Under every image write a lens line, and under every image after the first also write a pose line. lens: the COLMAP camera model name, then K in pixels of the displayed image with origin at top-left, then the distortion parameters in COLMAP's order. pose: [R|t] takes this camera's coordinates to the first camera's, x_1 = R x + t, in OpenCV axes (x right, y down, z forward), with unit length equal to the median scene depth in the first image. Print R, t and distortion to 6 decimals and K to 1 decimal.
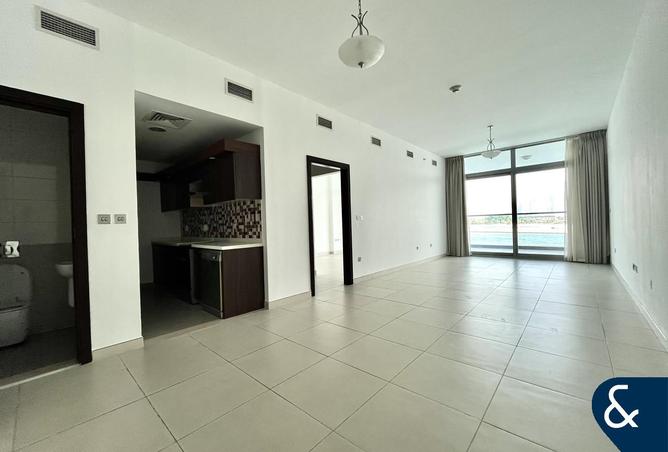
lens RADIAL K [[271.9, 0, 333.4], [0, 271.9, 225.0], [0, 0, 1]] dist [0.002334, -0.000361]
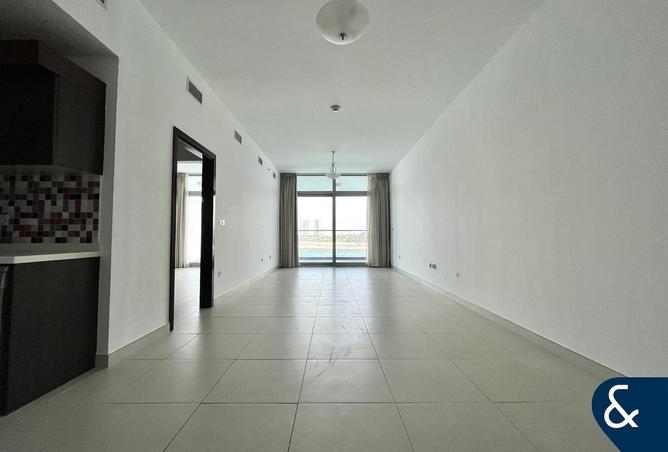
lens RADIAL K [[271.9, 0, 334.2], [0, 271.9, 225.5], [0, 0, 1]] dist [0.002334, -0.000361]
pose [[0.737990, 0.057538, 0.672354, -0.192832], [-0.017434, 0.997651, -0.066240, 0.028675], [-0.674586, 0.037163, 0.737260, 0.166830]]
